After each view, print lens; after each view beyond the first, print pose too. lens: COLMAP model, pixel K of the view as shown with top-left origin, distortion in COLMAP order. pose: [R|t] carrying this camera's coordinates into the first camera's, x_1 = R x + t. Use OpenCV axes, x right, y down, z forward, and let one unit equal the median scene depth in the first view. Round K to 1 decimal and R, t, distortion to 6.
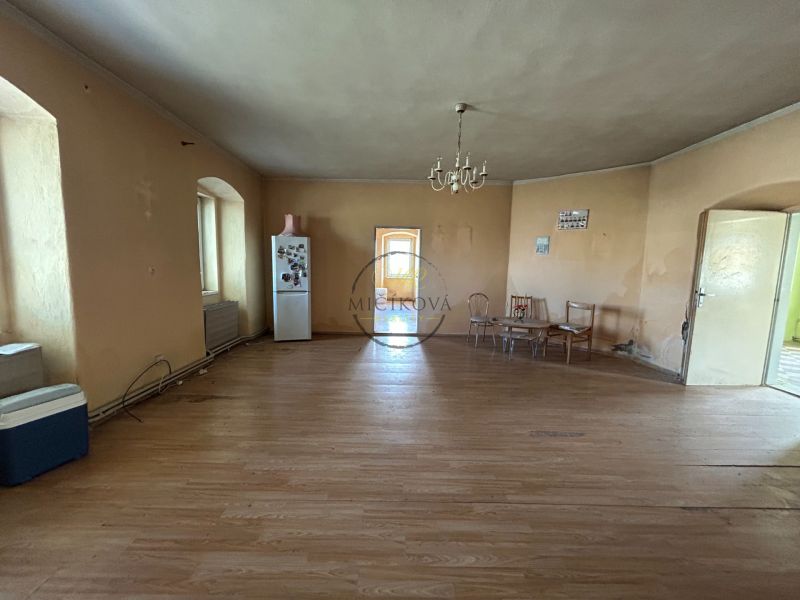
lens RADIAL K [[323.7, 0, 399.2], [0, 323.7, 300.3], [0, 0, 1]] dist [0.001352, 0.000409]
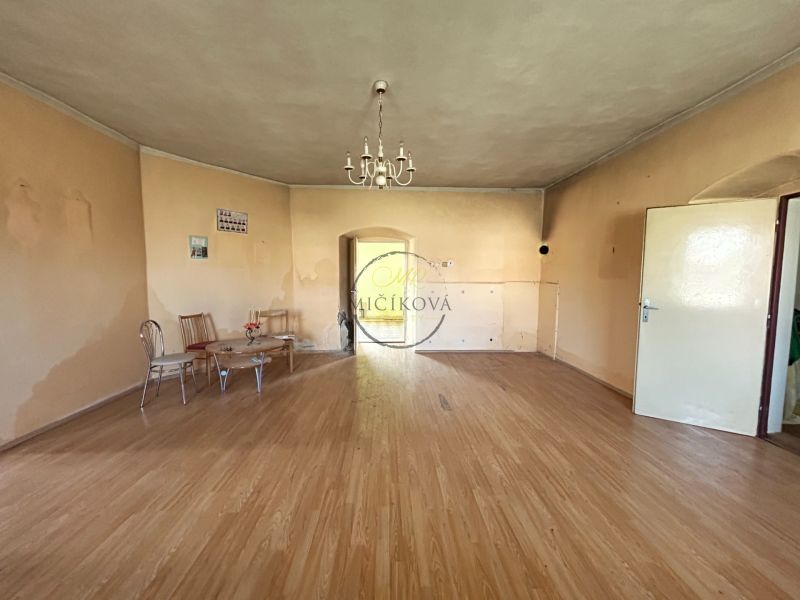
lens RADIAL K [[323.7, 0, 400.0], [0, 323.7, 300.0], [0, 0, 1]] dist [0.001352, 0.000409]
pose [[-0.037213, -0.096257, 0.994661, -0.441302], [0.105178, 0.989444, 0.099688, -0.084139], [-0.993757, 0.108326, -0.026696, 0.661242]]
